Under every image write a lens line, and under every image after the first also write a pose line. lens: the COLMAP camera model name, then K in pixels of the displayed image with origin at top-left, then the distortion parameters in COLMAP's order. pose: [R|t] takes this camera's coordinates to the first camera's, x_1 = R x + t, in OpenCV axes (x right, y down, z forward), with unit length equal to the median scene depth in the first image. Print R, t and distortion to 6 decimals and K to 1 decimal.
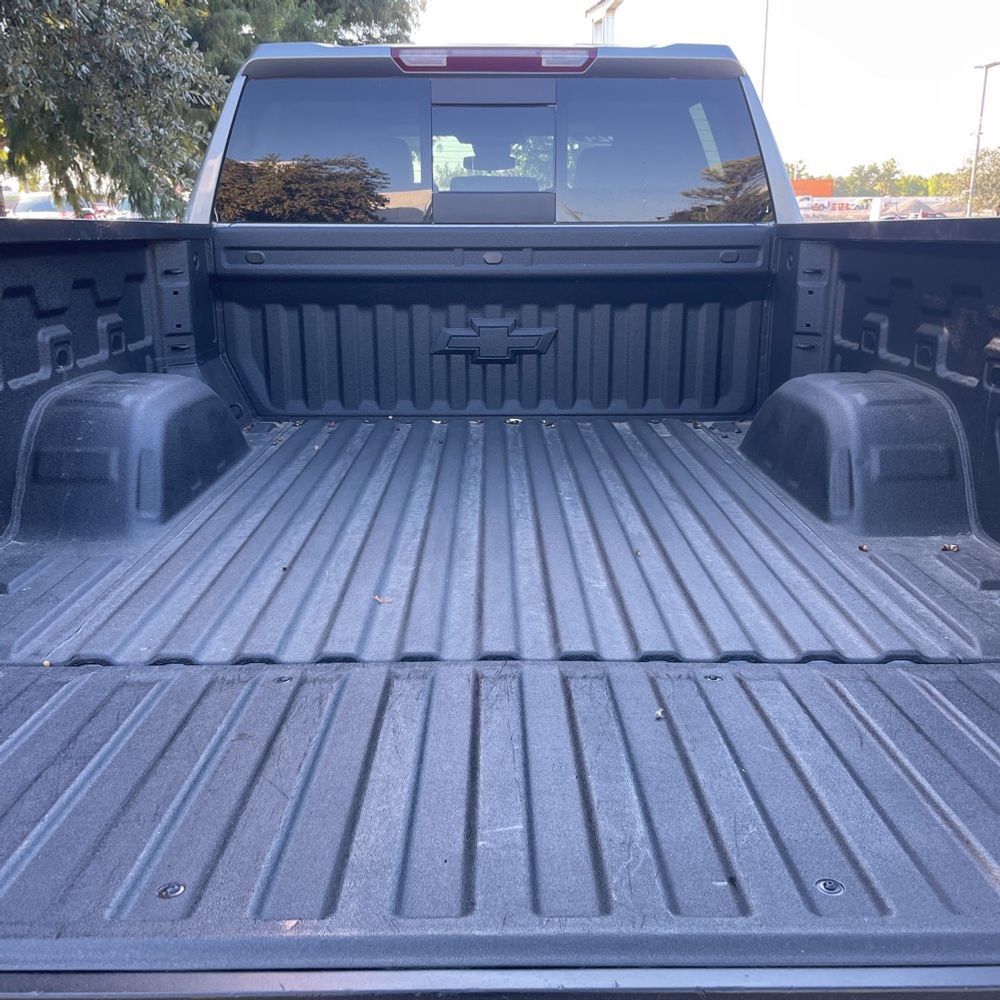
lens RADIAL K [[1002.0, 0, 511.4], [0, 1002.0, 491.7], [0, 0, 1]] dist [0.099777, -0.119237]
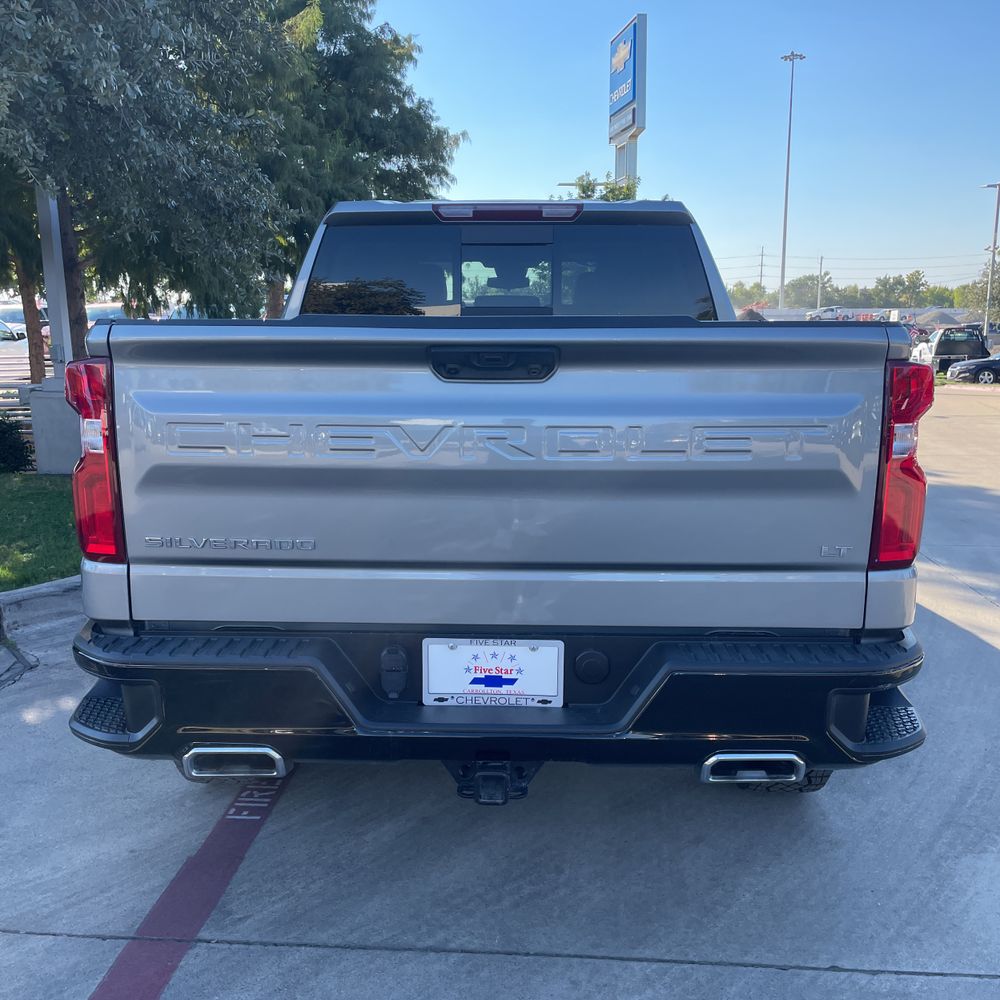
lens RADIAL K [[998.9, 0, 486.1], [0, 998.9, 496.4], [0, 0, 1]] dist [0.096776, -0.135197]
pose [[0.998616, 0.008543, -0.051890, 0.014839], [-0.013601, 0.995100, -0.097929, 0.046205], [0.050799, 0.098500, 0.993840, -0.163896]]
